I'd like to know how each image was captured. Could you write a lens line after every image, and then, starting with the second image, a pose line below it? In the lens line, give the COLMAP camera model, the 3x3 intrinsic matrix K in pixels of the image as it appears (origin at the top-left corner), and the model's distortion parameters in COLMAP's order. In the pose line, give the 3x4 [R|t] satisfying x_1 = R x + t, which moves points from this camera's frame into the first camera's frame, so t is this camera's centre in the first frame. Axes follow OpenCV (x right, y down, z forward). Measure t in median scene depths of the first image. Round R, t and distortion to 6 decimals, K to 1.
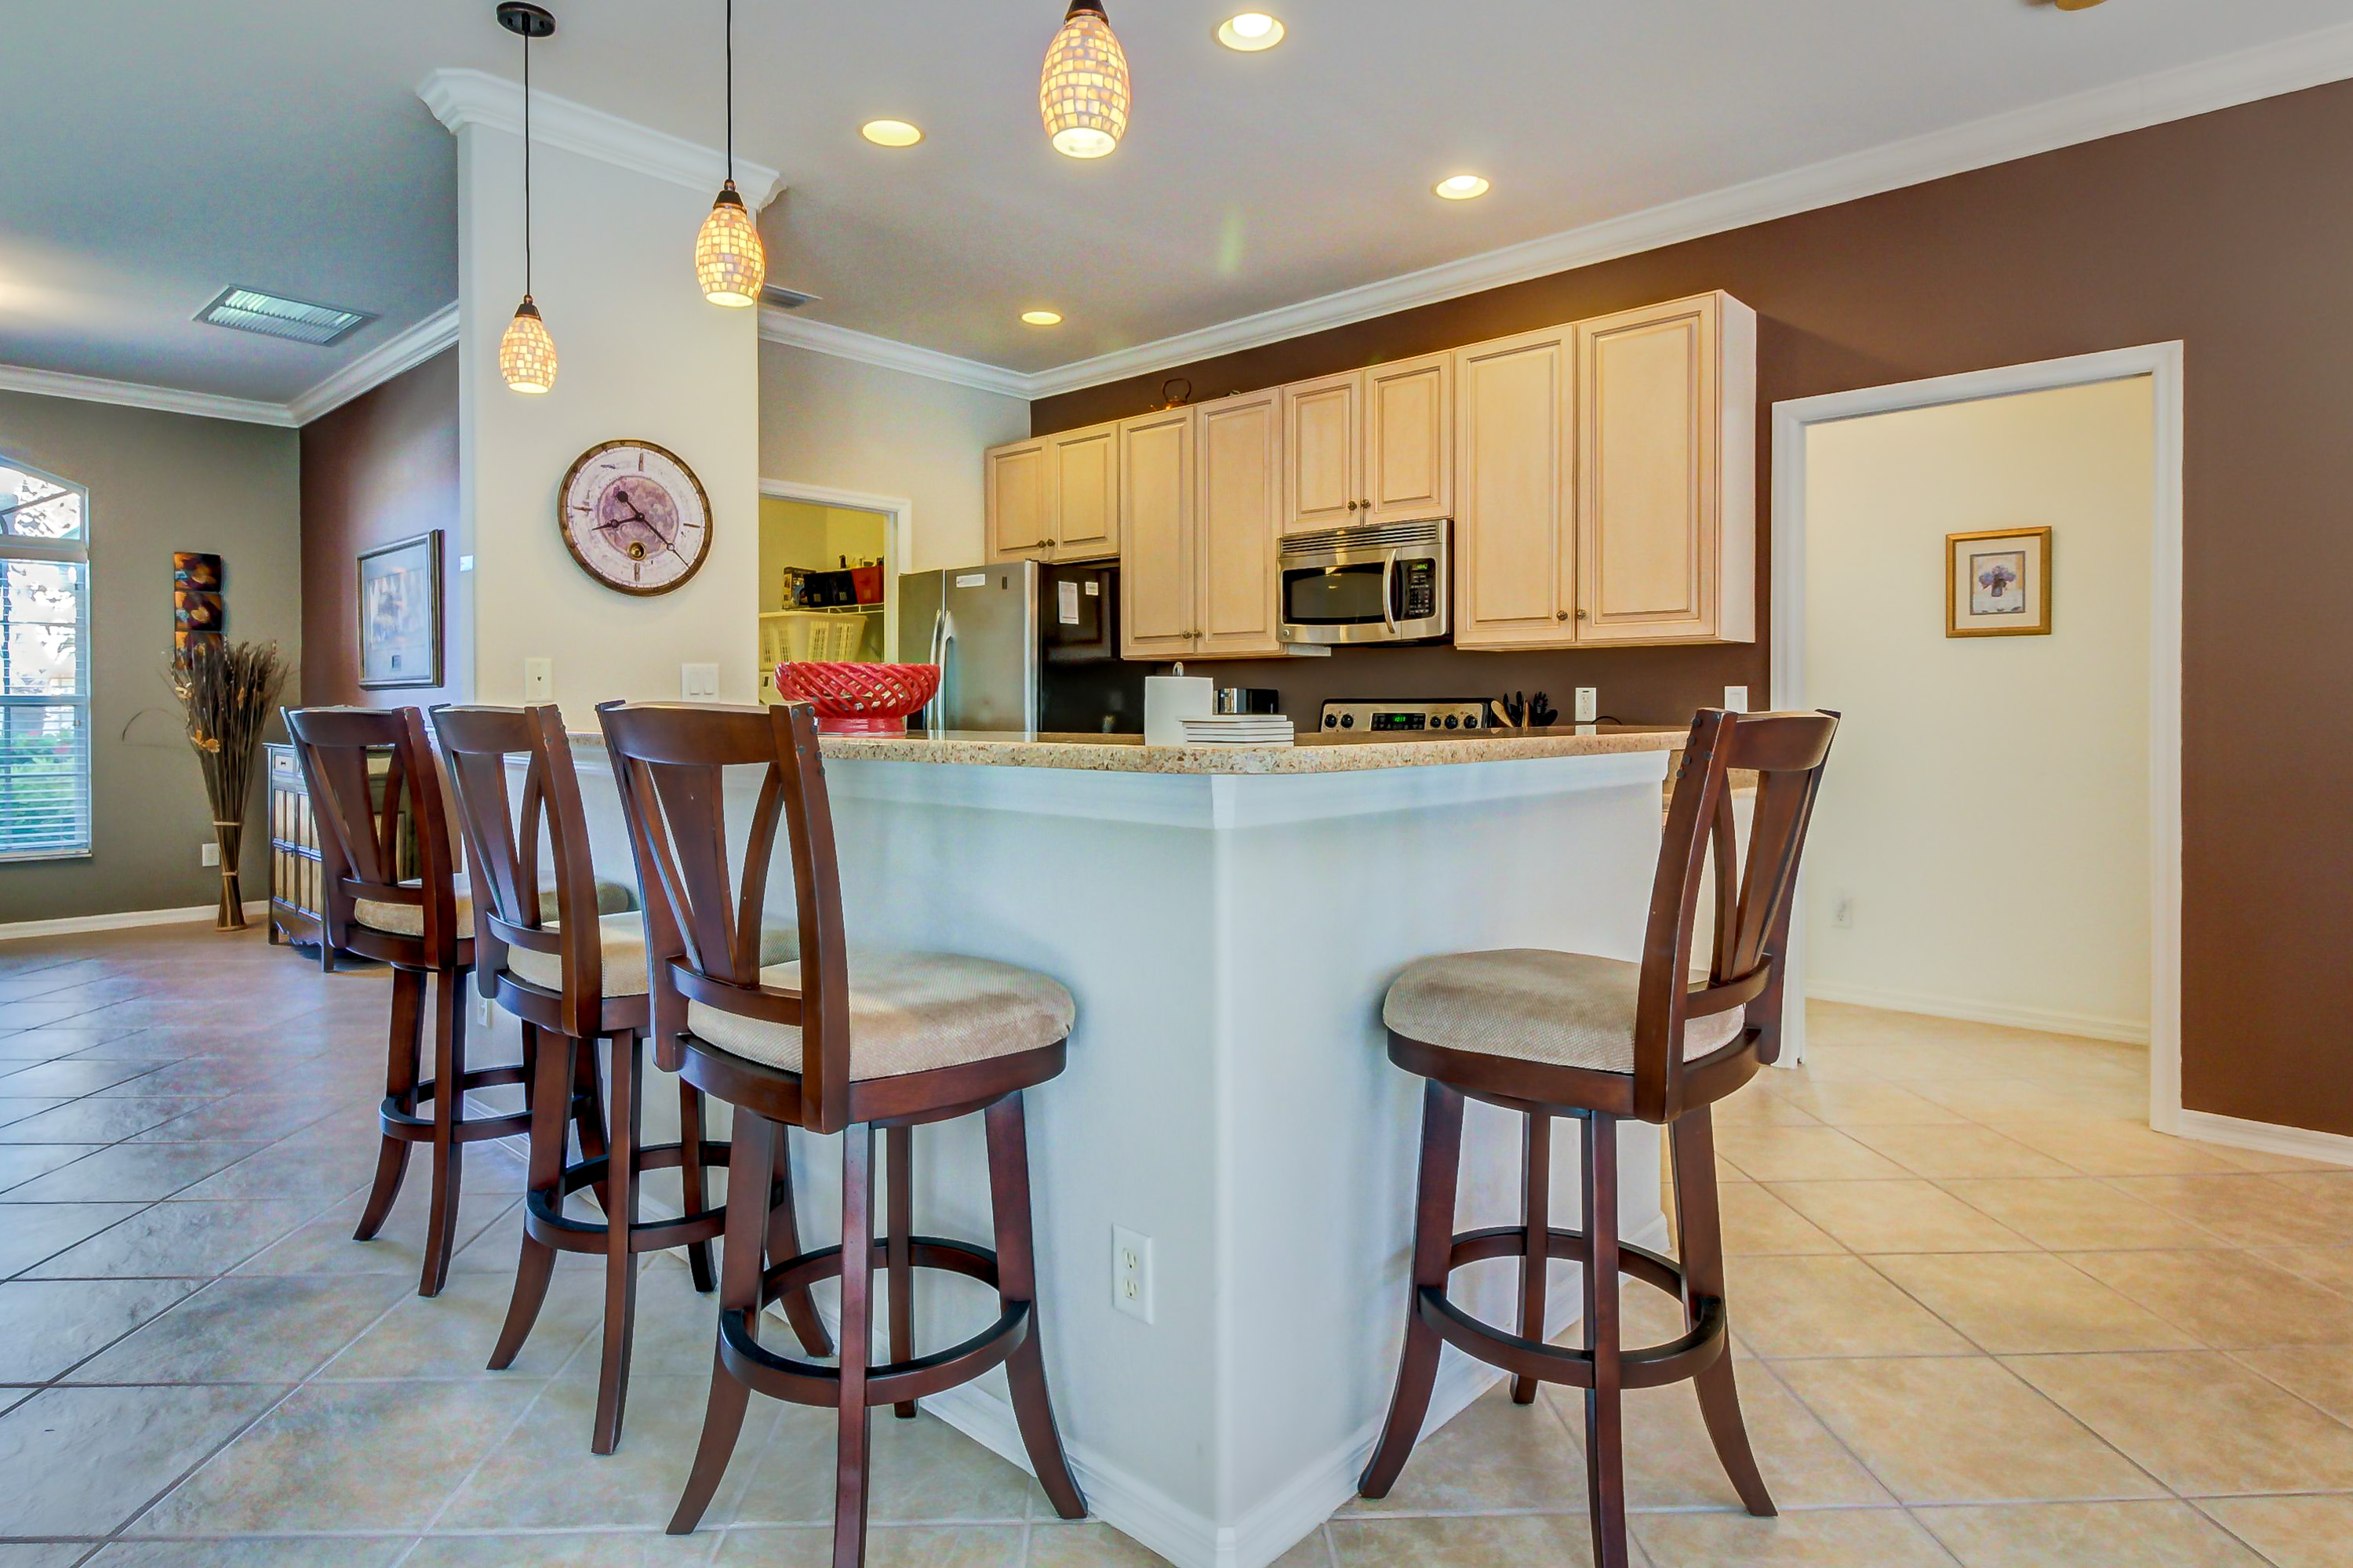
lens RADIAL K [[1276.3, 0, 1196.6], [0, 1276.3, 732.8], [0, 0, 1]] dist [0.015390, -0.007599]
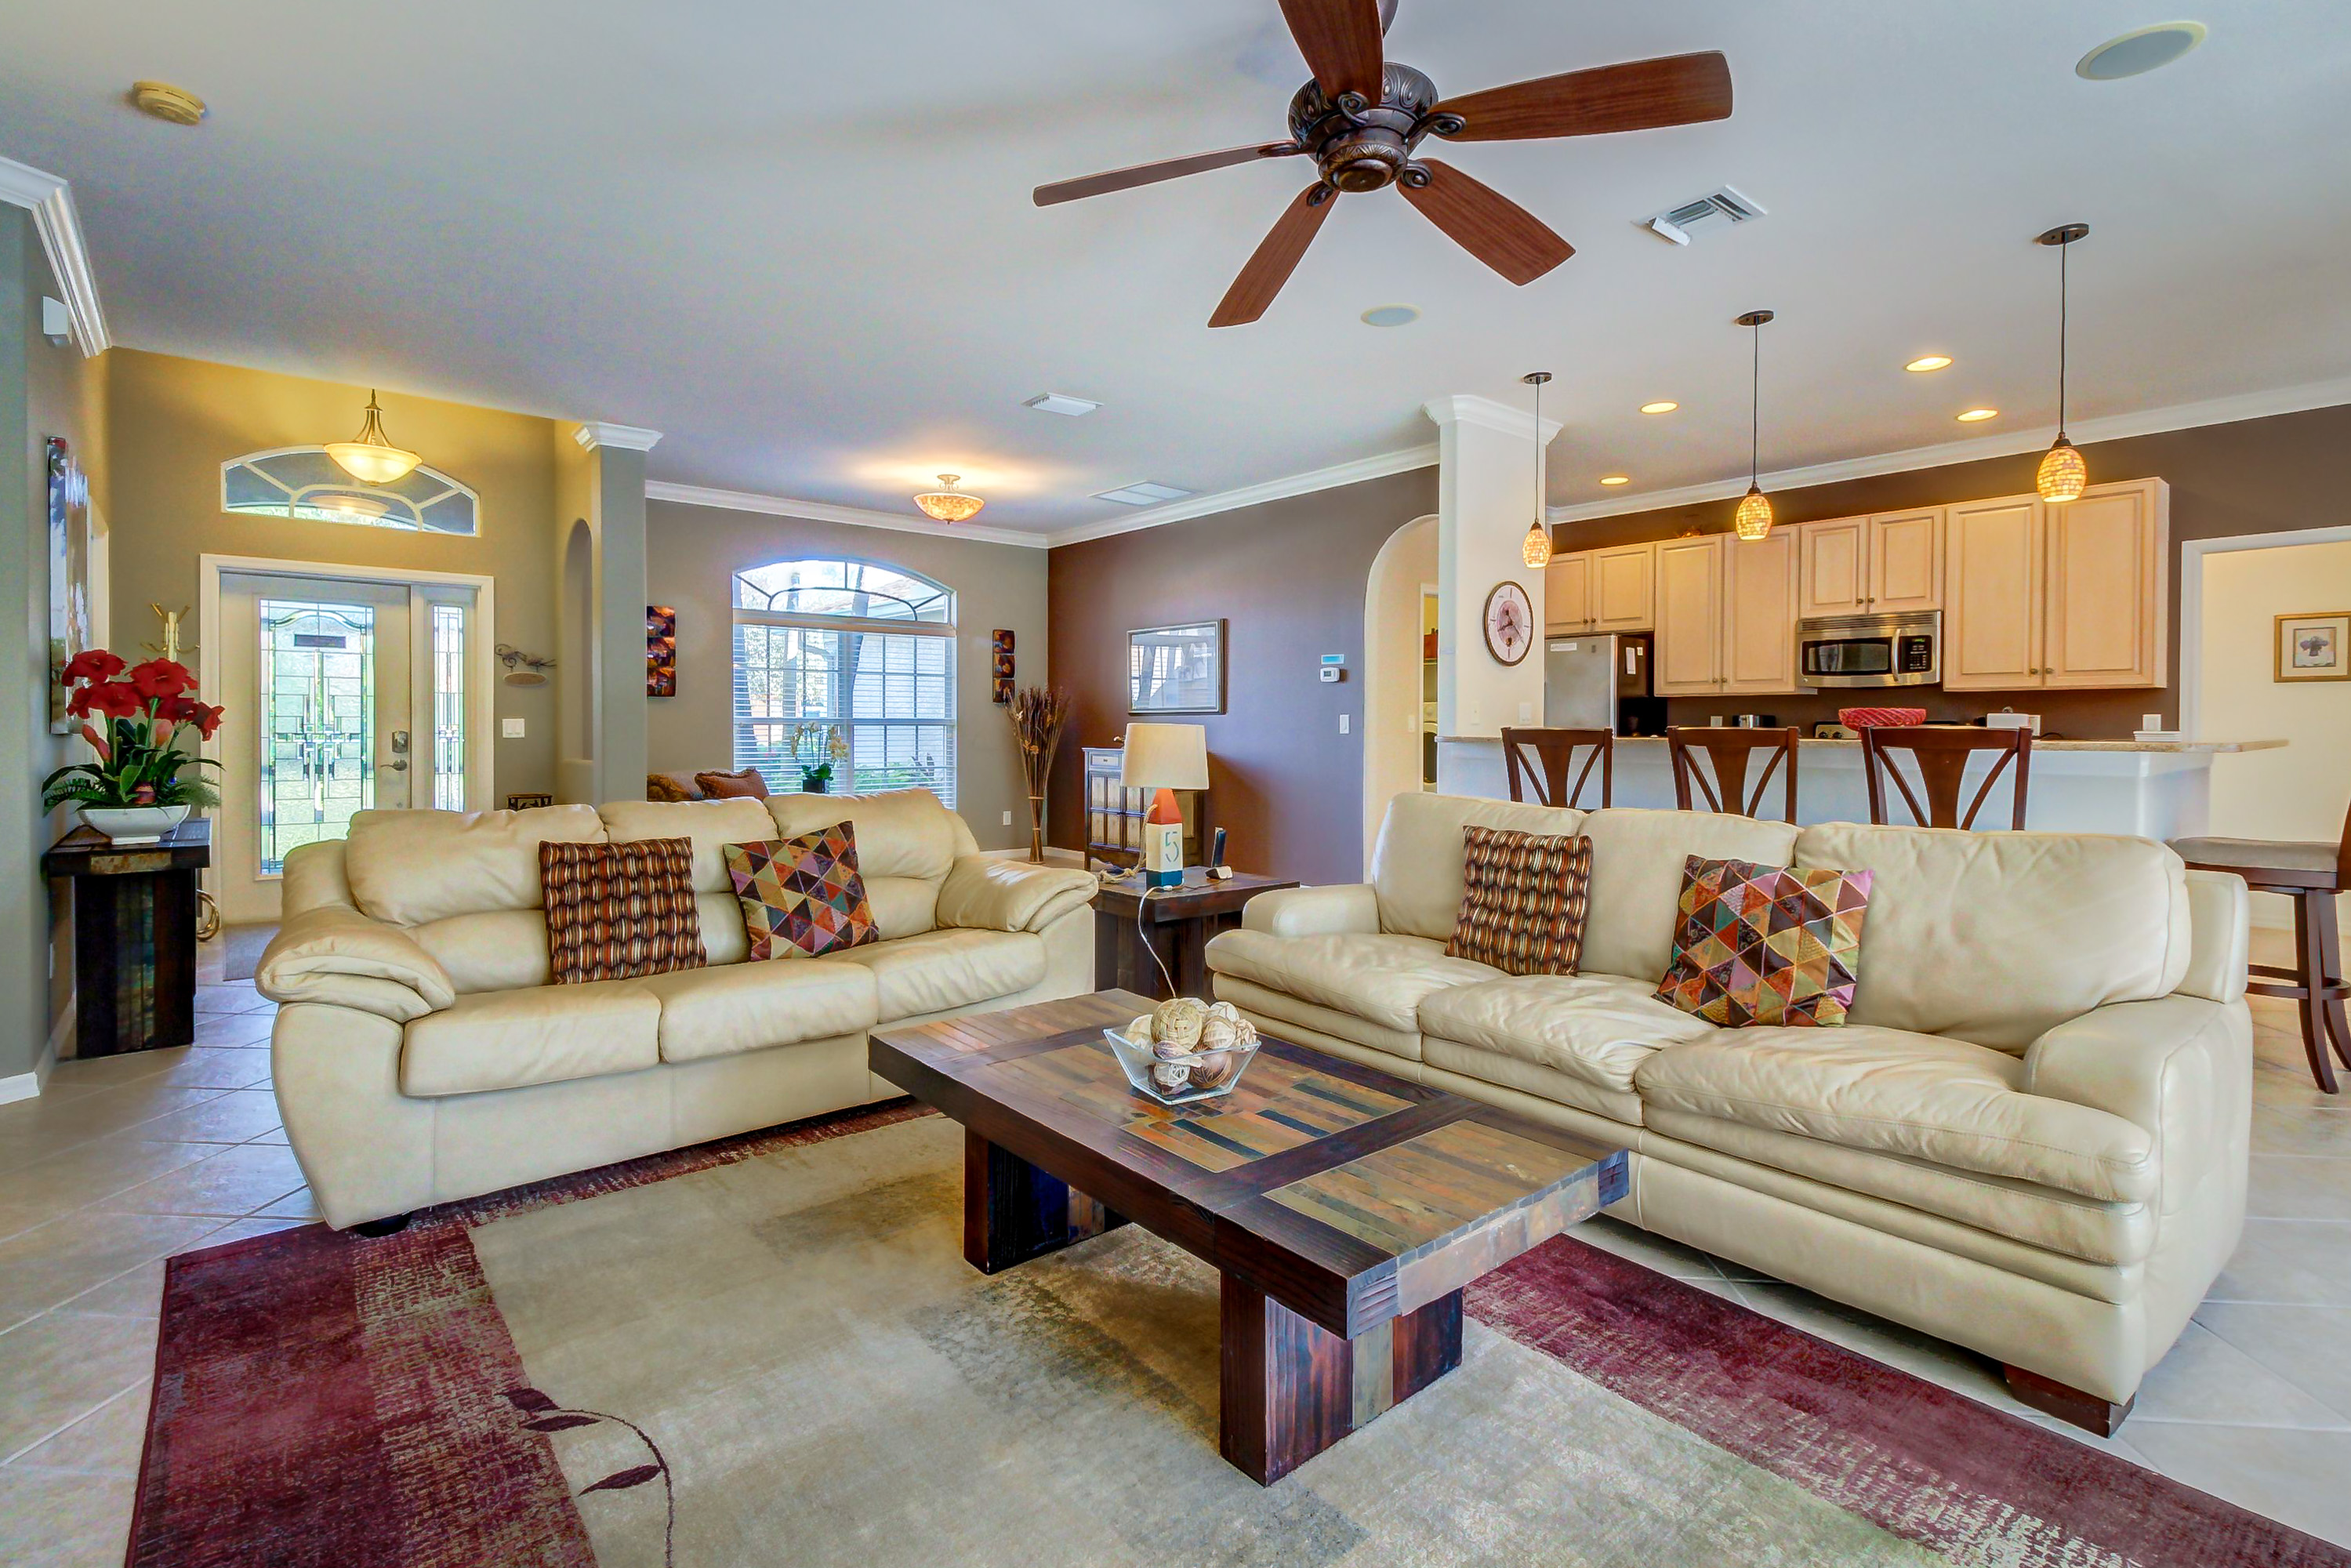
lens RADIAL K [[1110.9, 0, 1180.8], [0, 1110.9, 753.0], [0, 0, 1]] dist [0.015549, -0.007530]
pose [[0.992049, 0.003975, -0.125786, -0.560801], [-0.003297, 0.999979, 0.005596, 0.007571], [0.125806, -0.005136, 0.992042, -0.509083]]
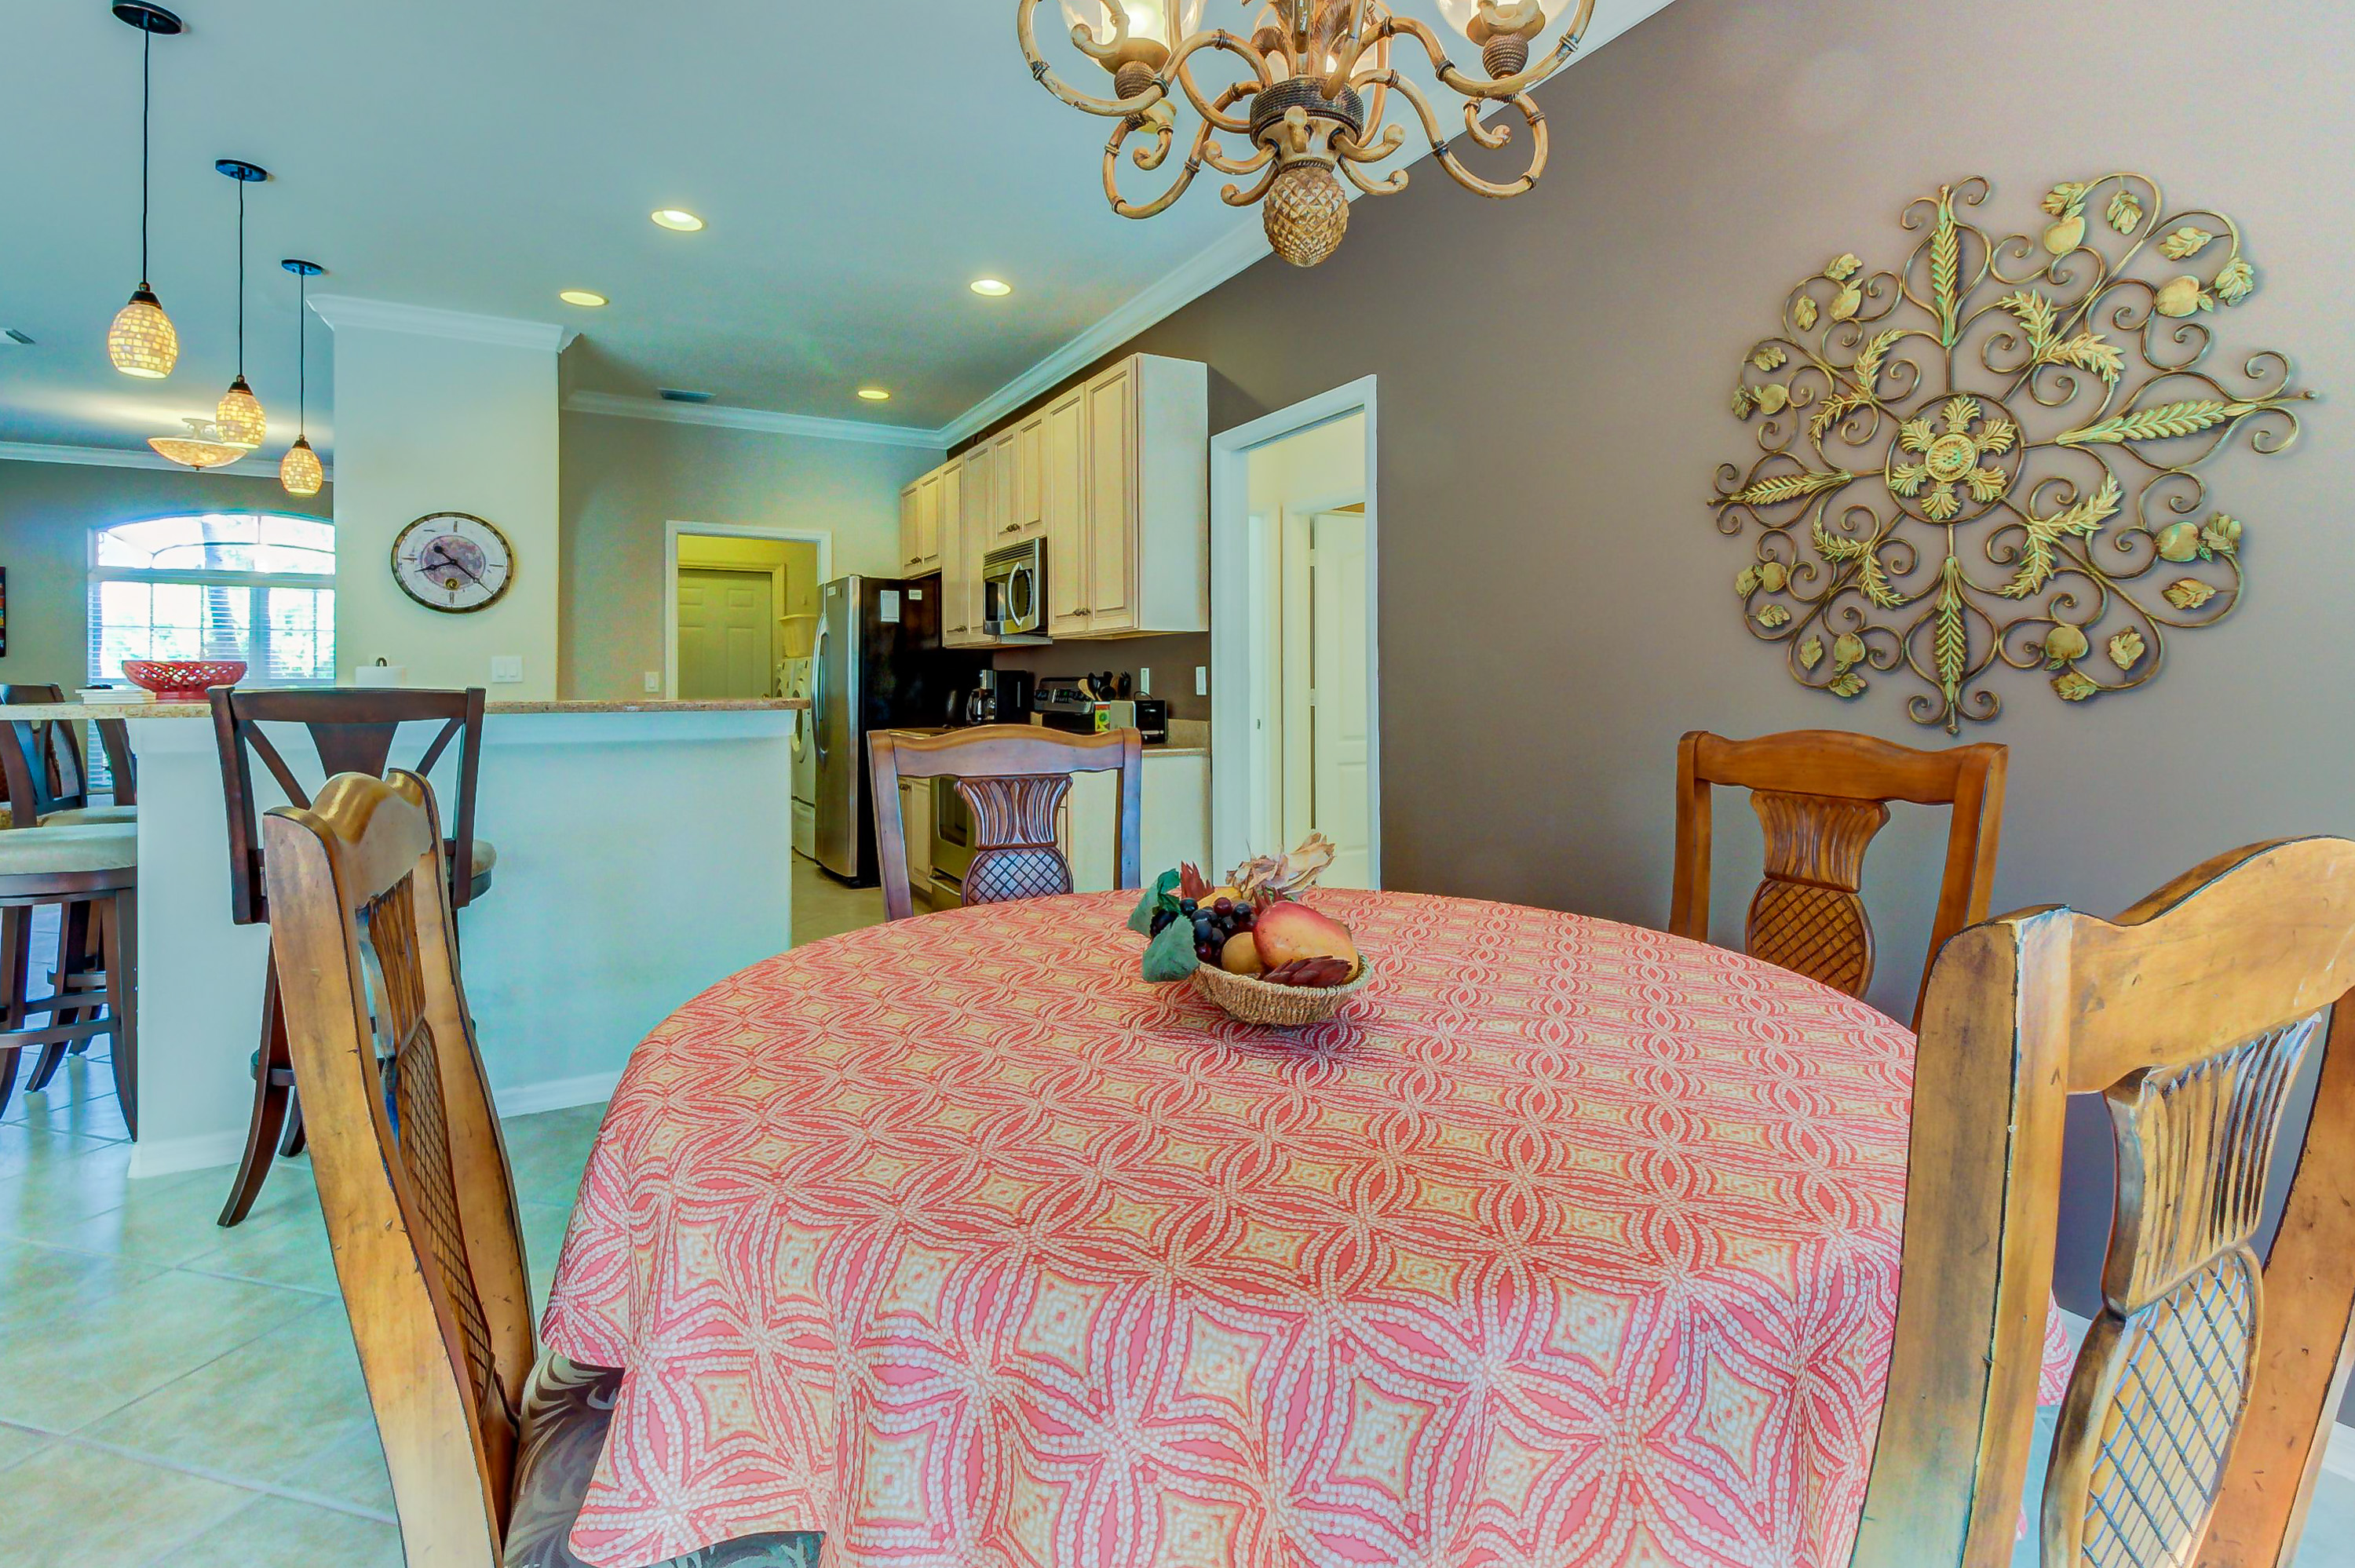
lens RADIAL K [[1112.6, 0, 1239.2], [0, 1112.6, 697.4], [0, 0, 1]] dist [0.015549, -0.007530]
pose [[0.956548, 0.001697, -0.291569, 0.694022], [-0.004087, 0.999963, -0.007589, 0.001429], [0.291545, 0.008451, 0.956520, -0.013617]]
